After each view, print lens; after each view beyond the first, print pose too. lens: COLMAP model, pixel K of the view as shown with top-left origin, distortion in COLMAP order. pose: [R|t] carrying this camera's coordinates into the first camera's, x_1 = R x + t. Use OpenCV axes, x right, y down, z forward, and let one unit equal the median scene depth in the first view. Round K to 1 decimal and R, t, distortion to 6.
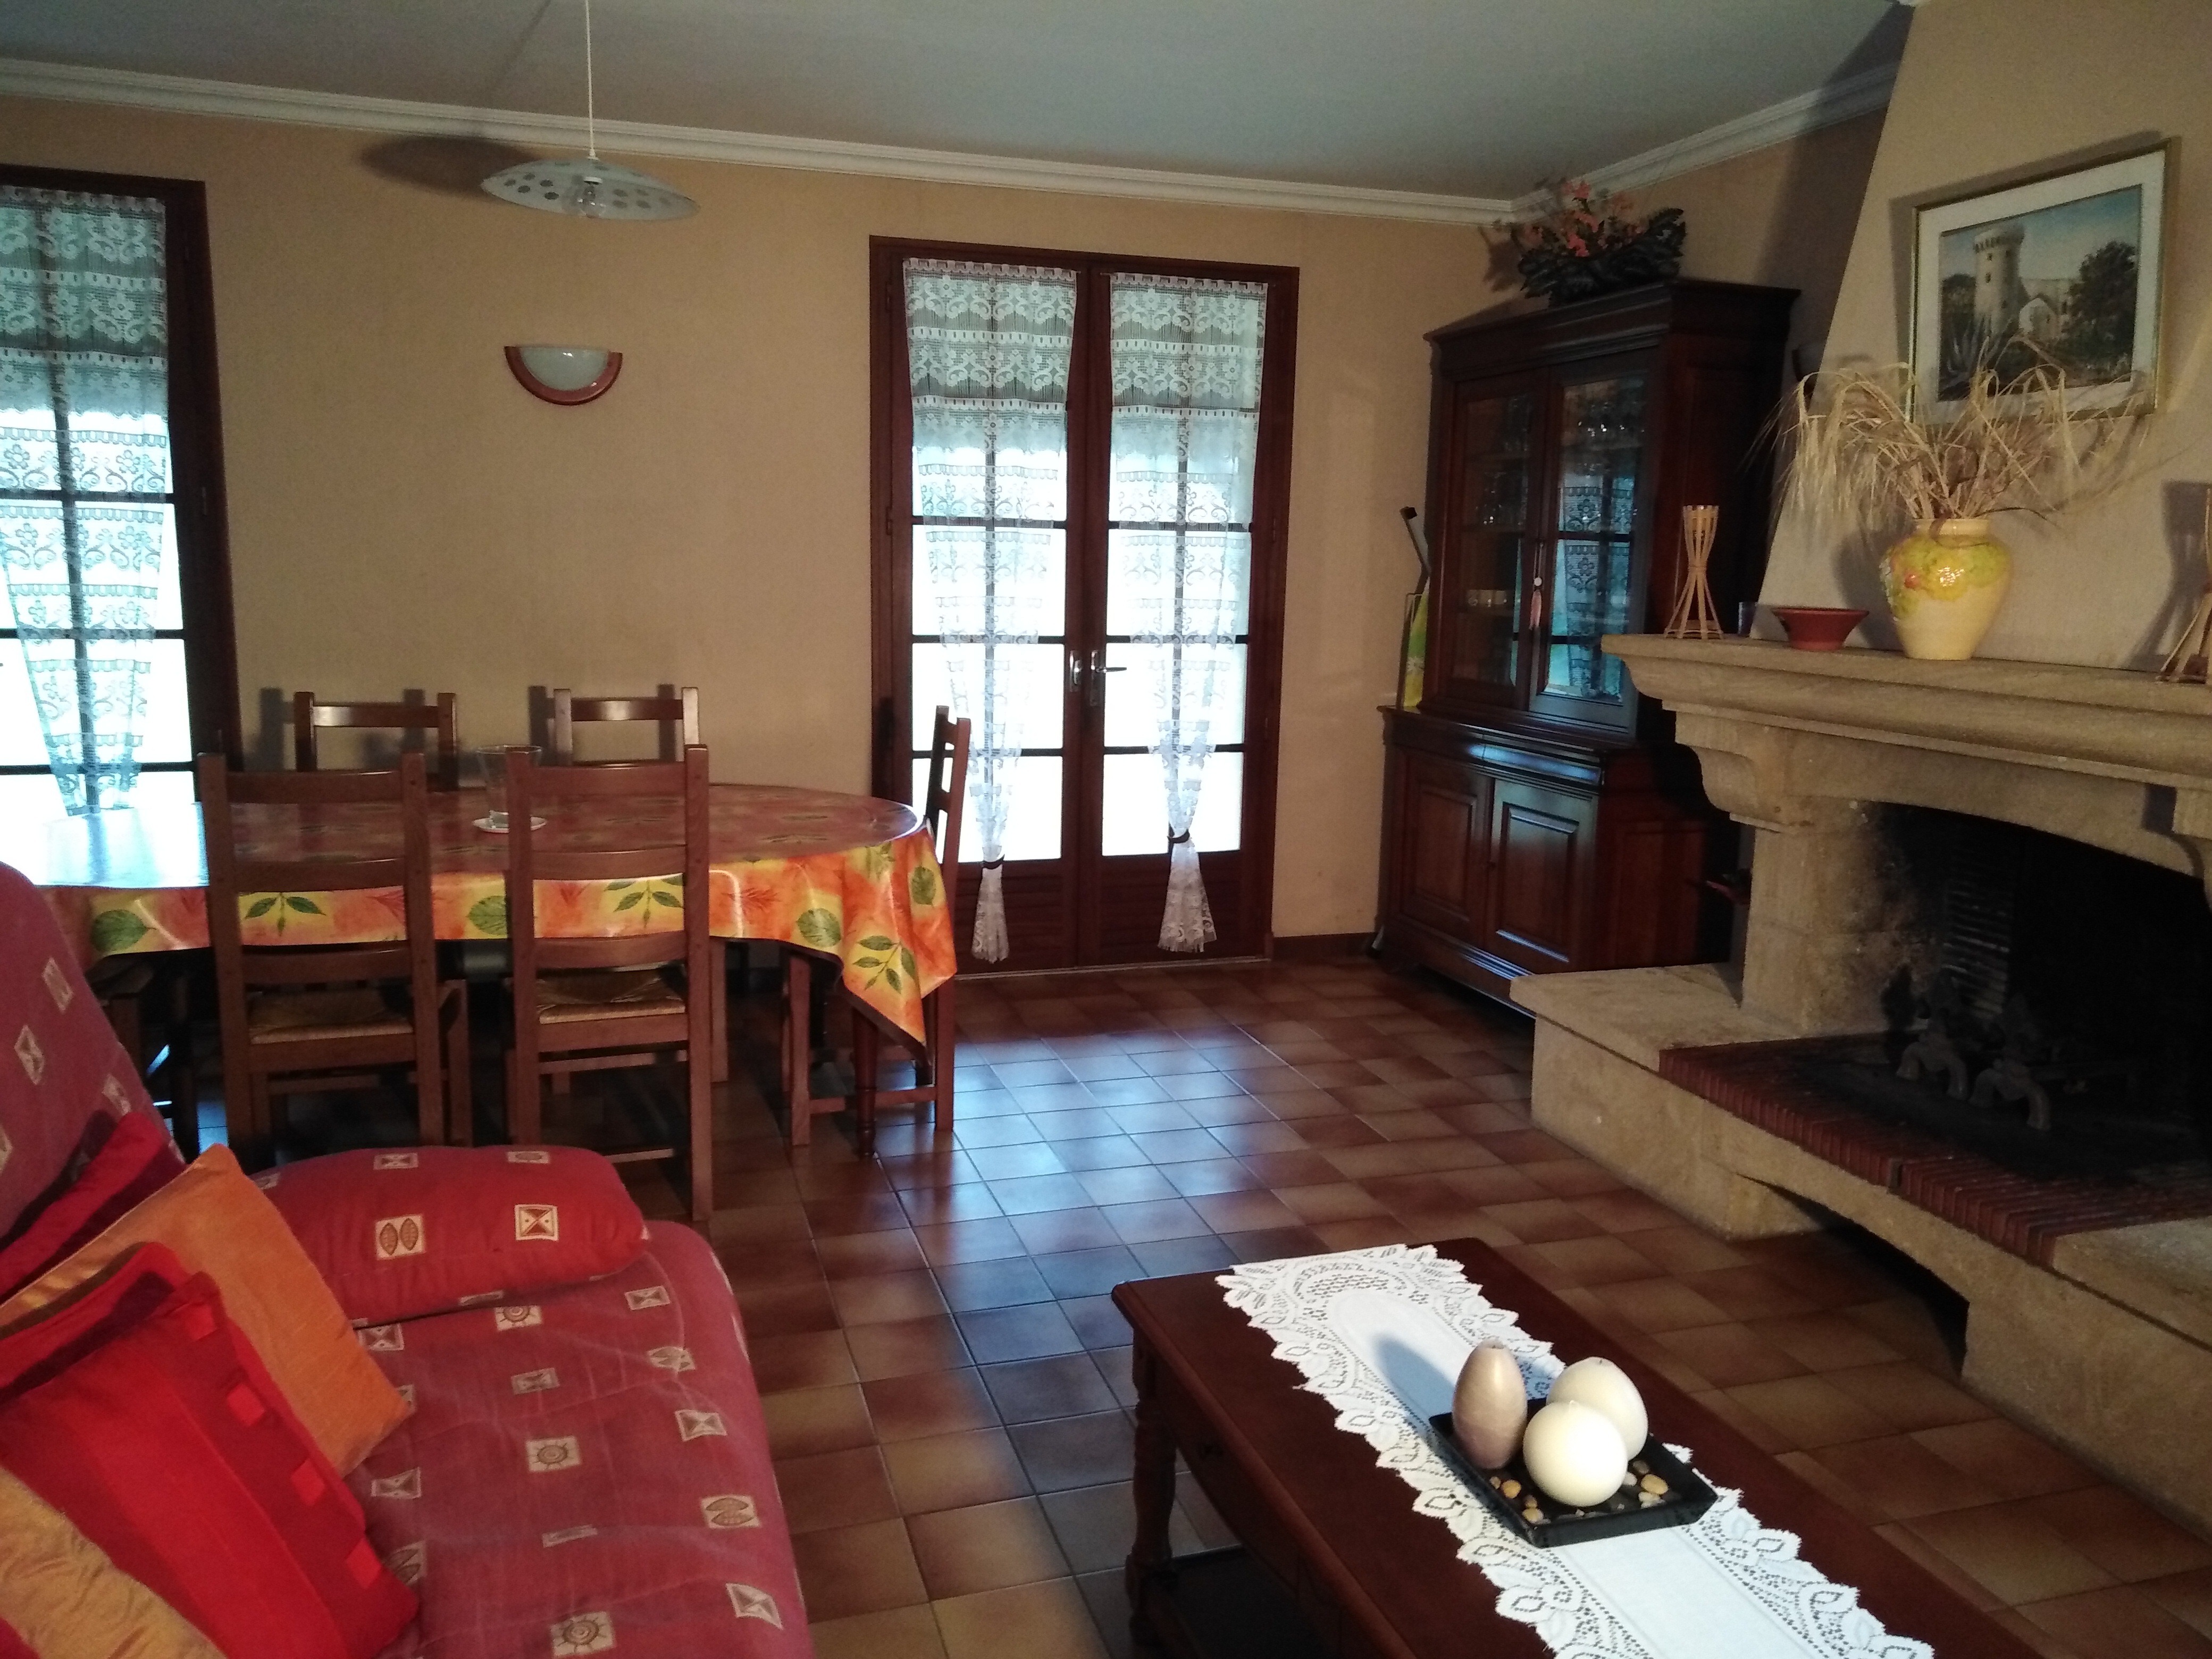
lens RADIAL K [[1625.0, 0, 1101.2], [0, 1625.0, 824.6], [0, 0, 1]] dist [0.033807, -0.023152]
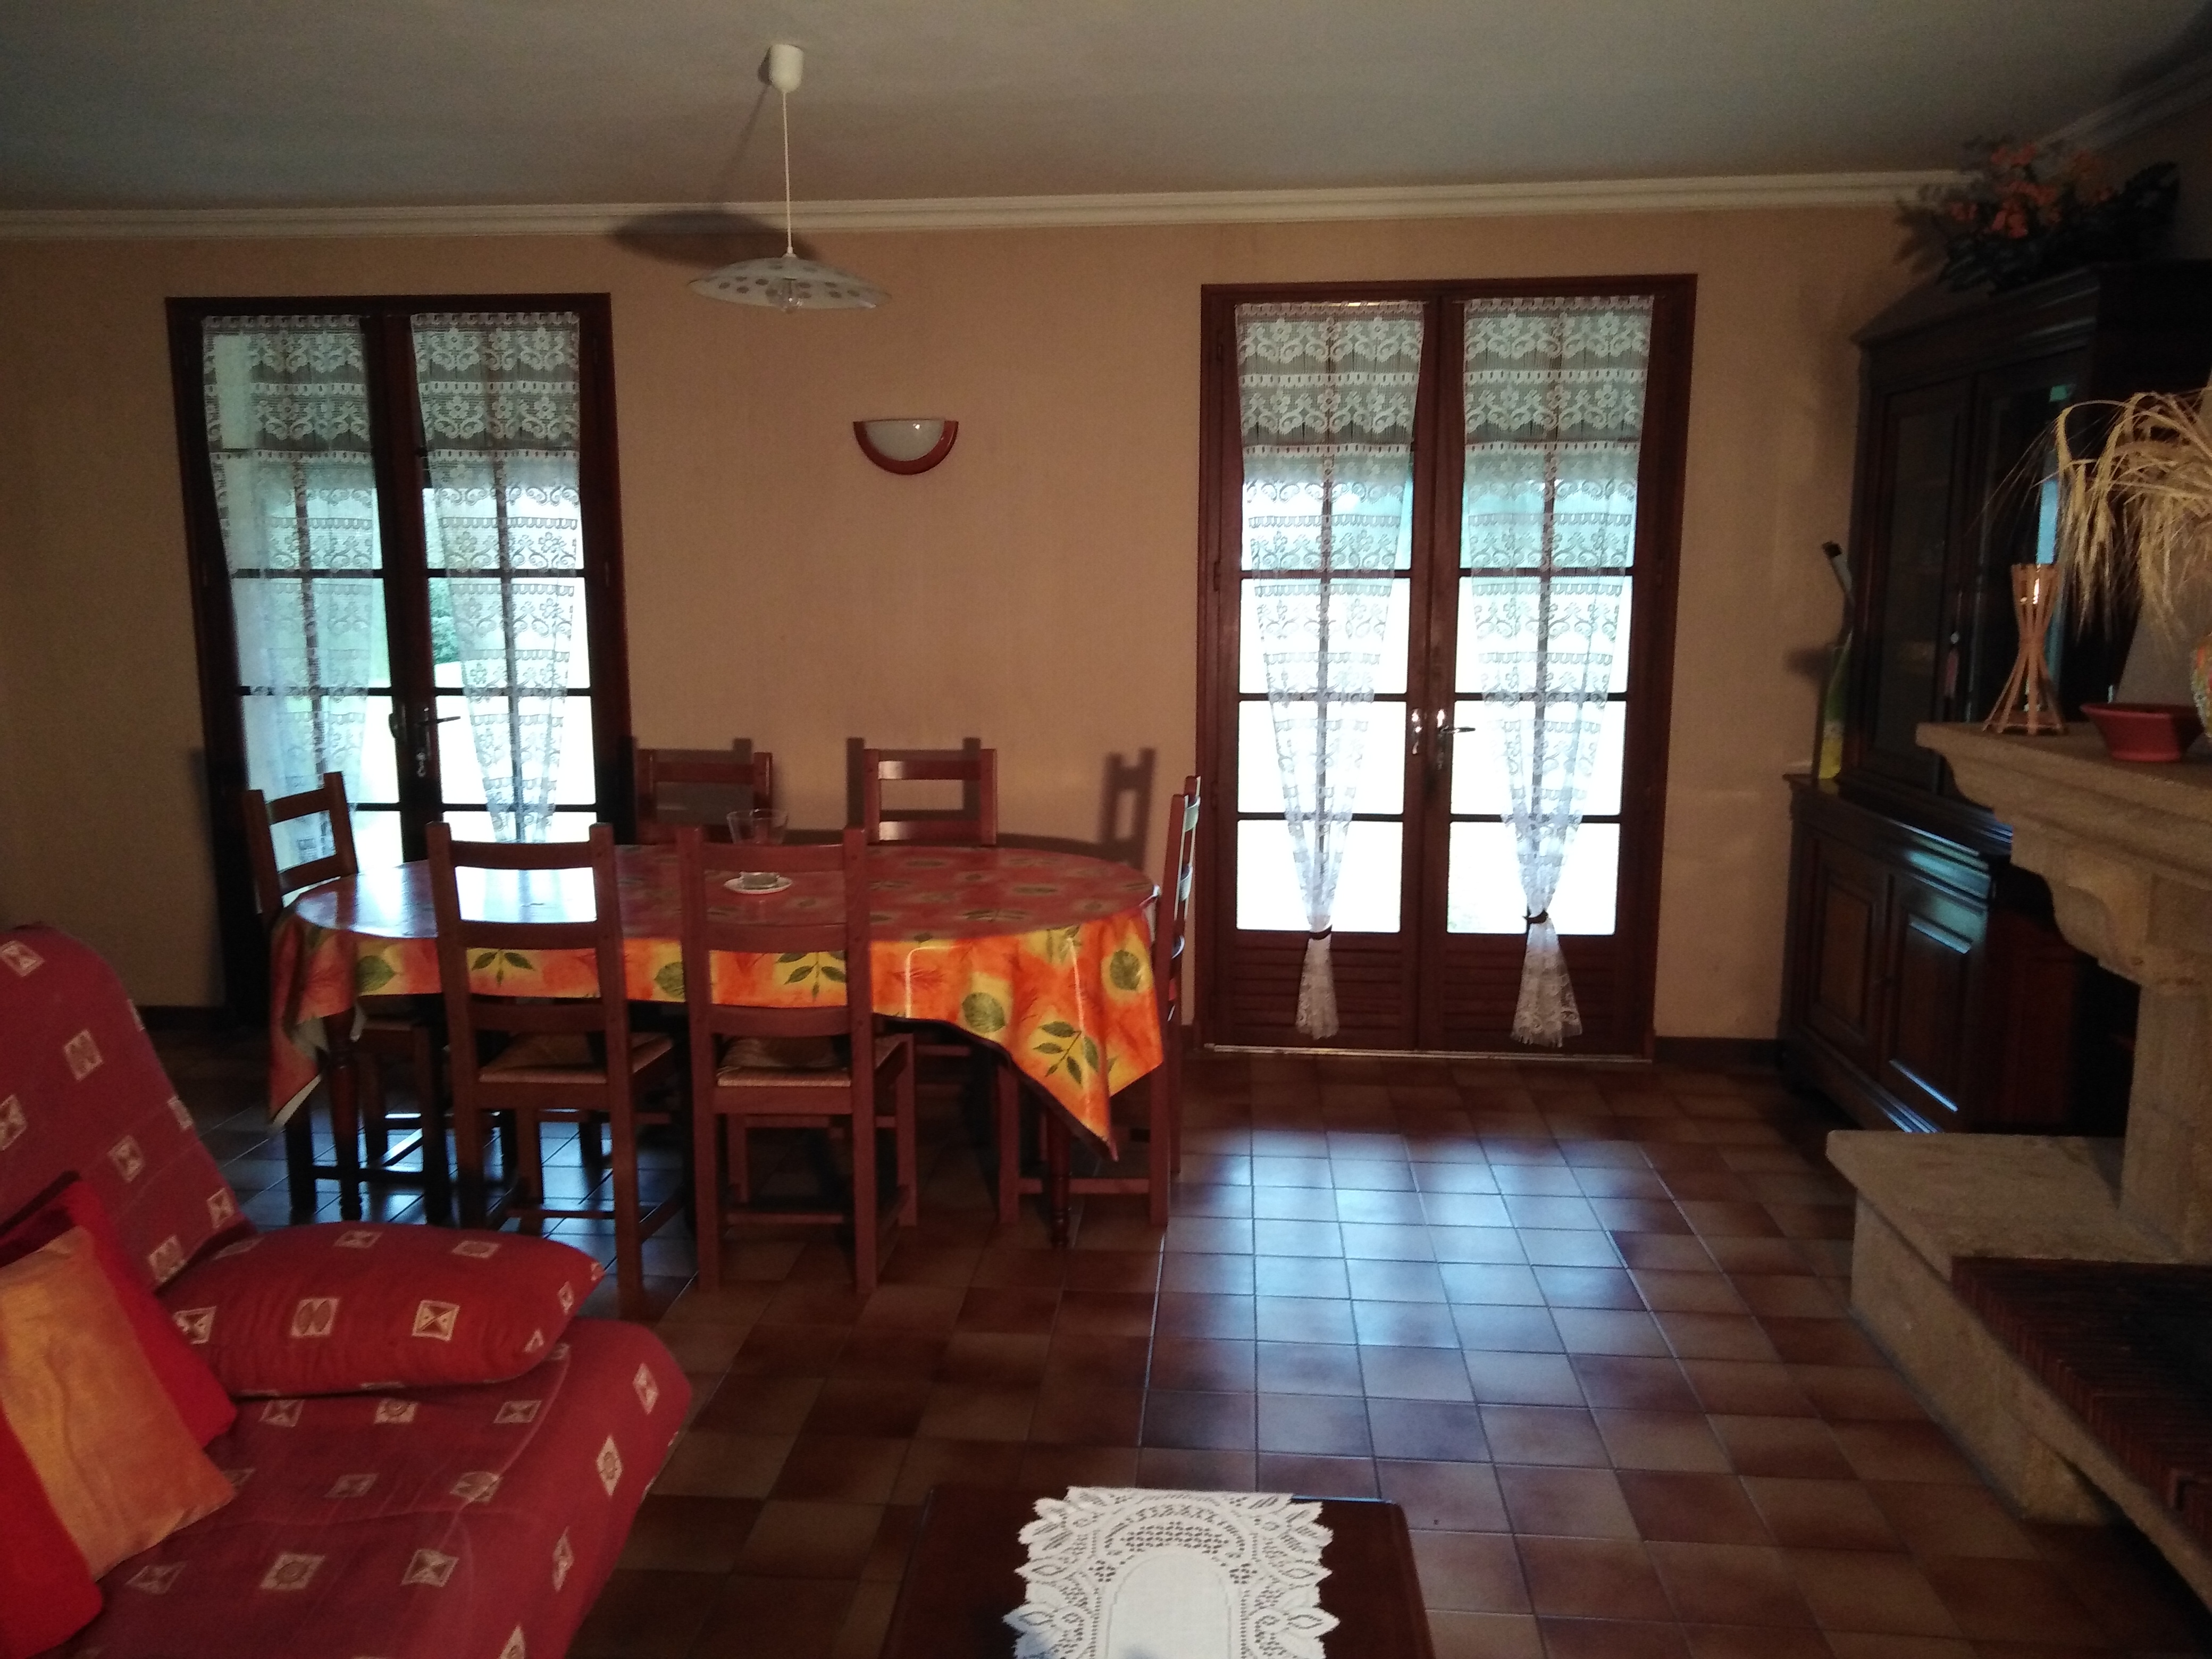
lens RADIAL K [[1625.0, 0, 1100.0], [0, 1625.0, 823.0], [0, 0, 1]] dist [0.033807, -0.023152]
pose [[0.926674, 0.038970, -0.373841, 0.198300], [-0.042126, 0.999112, -0.000271, -0.041780], [0.373499, 0.015999, 0.927493, 0.090119]]
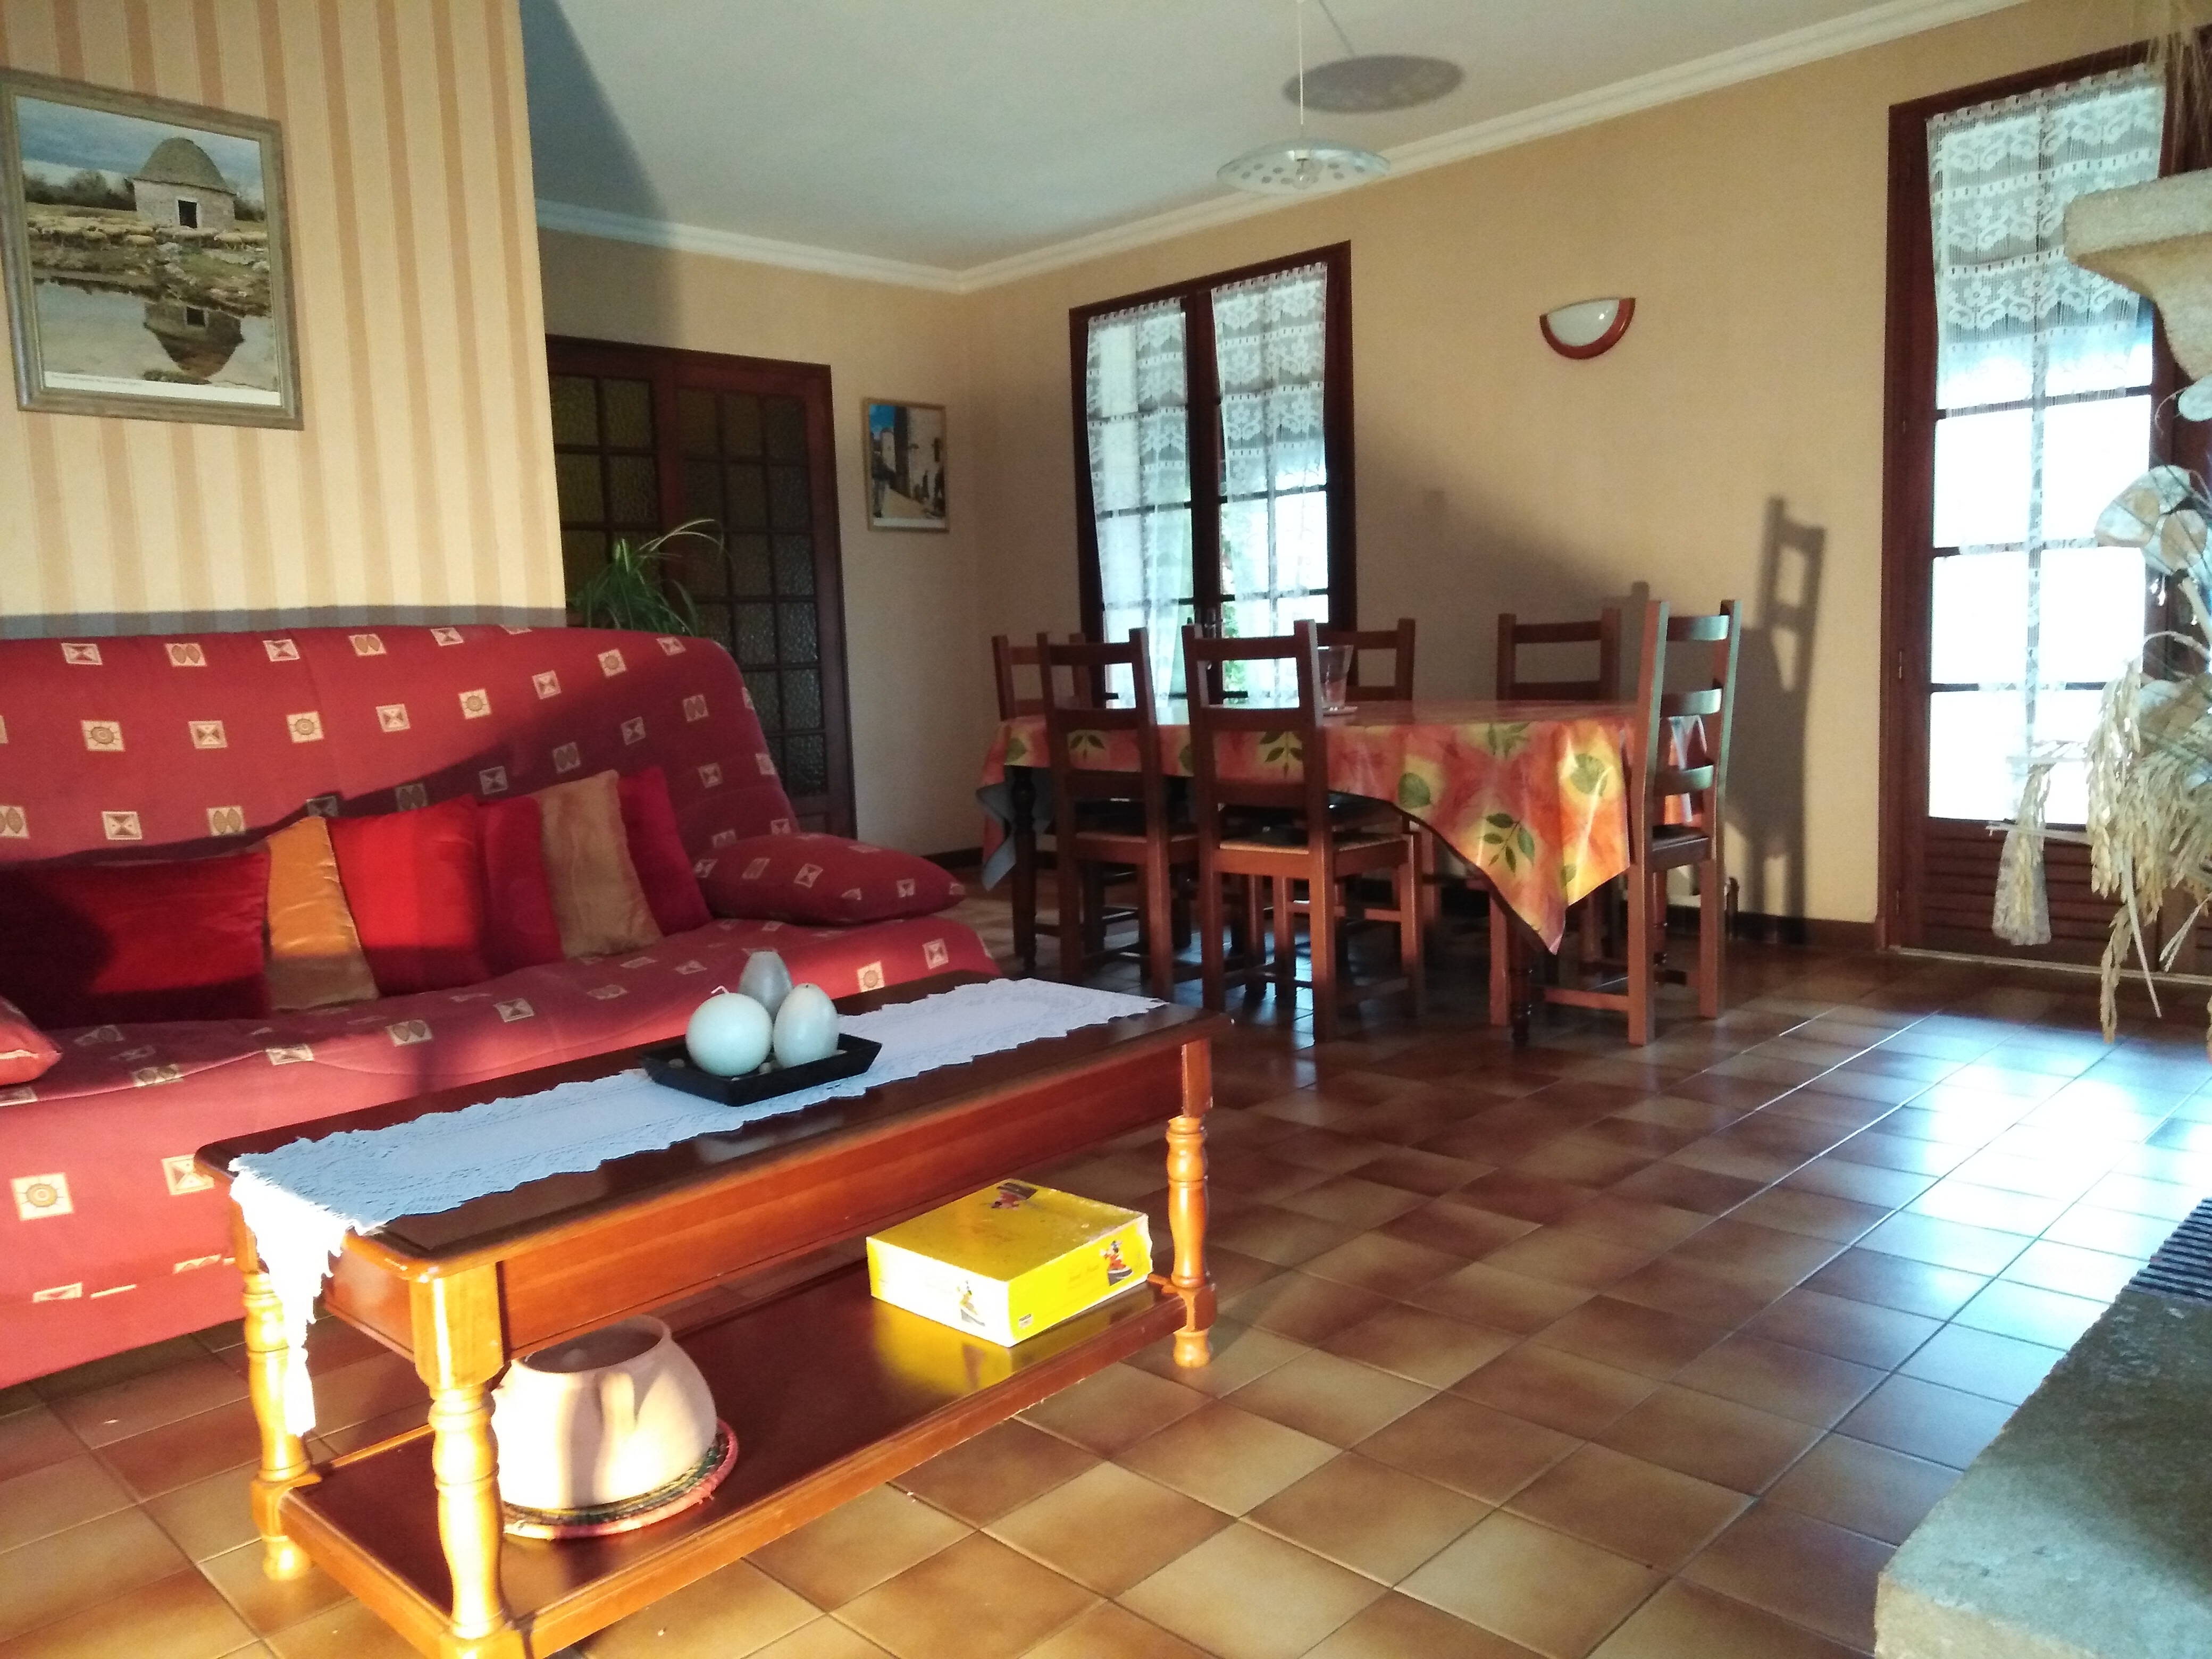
lens RADIAL K [[1625.0, 0, 1103.7], [0, 1625.0, 836.2], [0, 0, 1]] dist [0.033807, -0.023152]
pose [[0.476176, 0.066228, -0.876853, 0.525394], [-0.097404, 0.994996, 0.022256, 0.069284], [0.873939, 0.074812, 0.480244, 0.241005]]
